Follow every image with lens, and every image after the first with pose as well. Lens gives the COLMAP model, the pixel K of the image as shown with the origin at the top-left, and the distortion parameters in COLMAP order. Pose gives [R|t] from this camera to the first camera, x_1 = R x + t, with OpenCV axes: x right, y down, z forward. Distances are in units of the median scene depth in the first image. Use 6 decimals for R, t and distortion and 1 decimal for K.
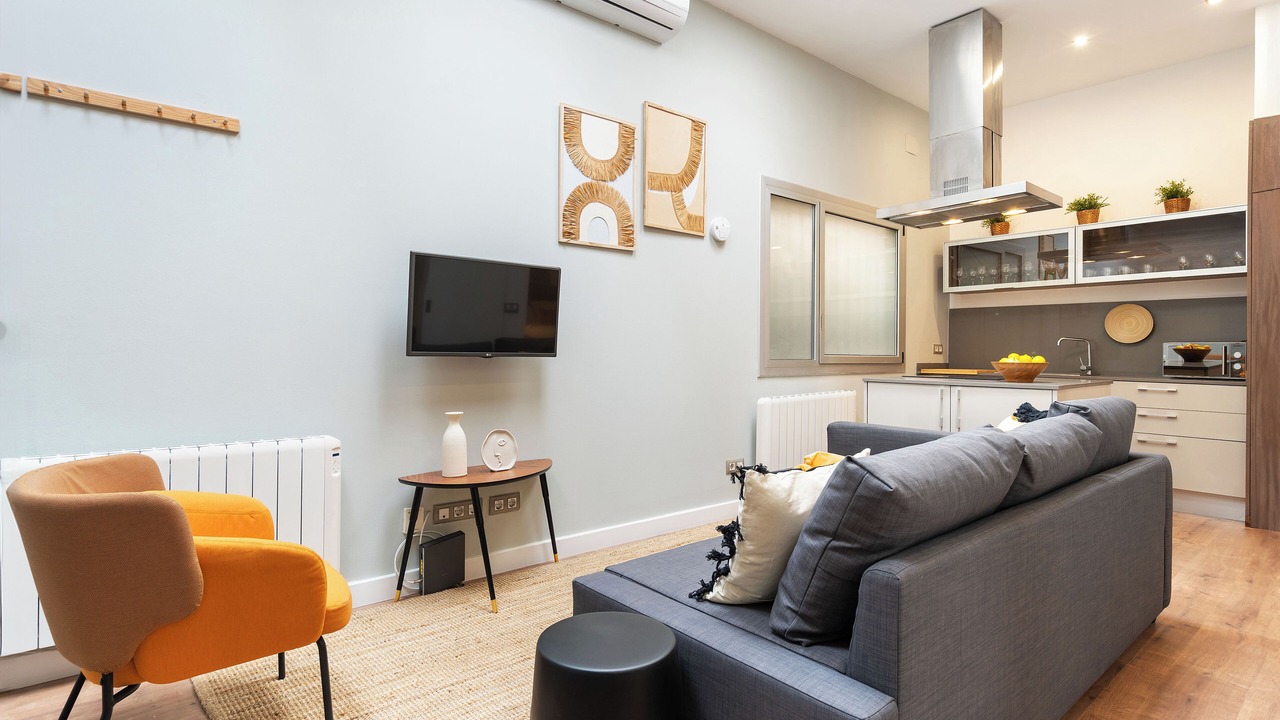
lens RADIAL K [[652.3, 0, 635.8], [0, 652.3, 353.8], [0, 0, 1]] dist [0.001595, 0.000422]
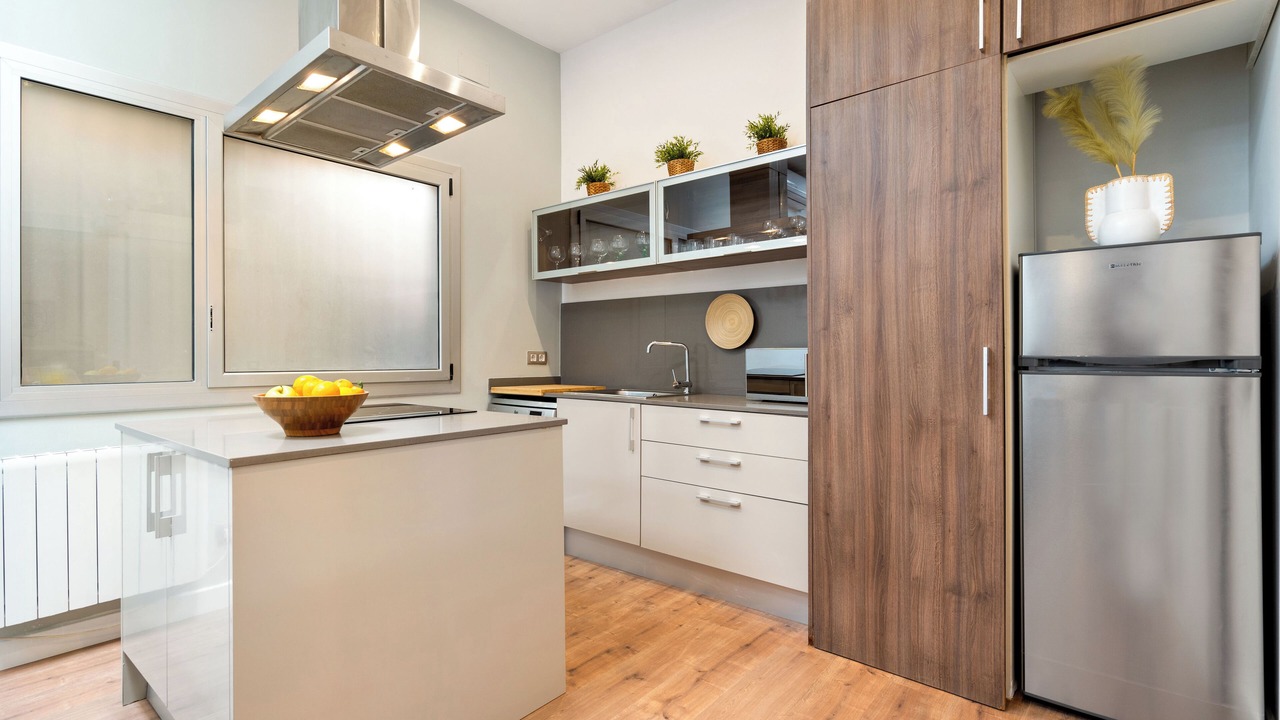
lens RADIAL K [[599.4, 0, 637.4], [0, 599.4, 352.7], [0, 0, 1]] dist [-0.000902, 0.000043]
pose [[0.985394, -0.009903, 0.169999, 0.710907], [0.010815, 0.999932, -0.004439, -0.013490], [-0.169943, 0.006212, 0.985434, 0.489785]]
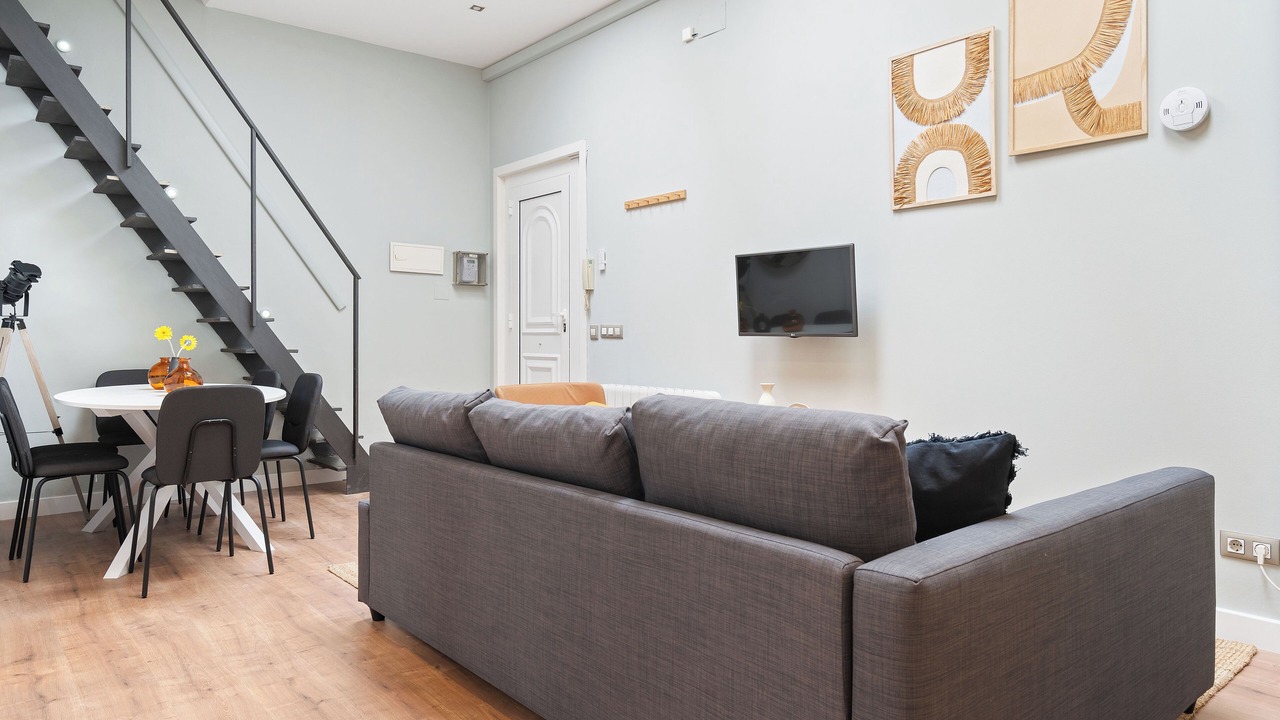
lens RADIAL K [[815.3, 0, 637.8], [0, 815.3, 335.3], [0, 0, 1]] dist [0.002328, 0.000259]
pose [[-0.003164, -0.008537, -0.999959, 0.887789], [-0.000388, 0.999963, -0.008536, 0.010311], [0.999995, 0.000361, -0.003167, 0.567676]]
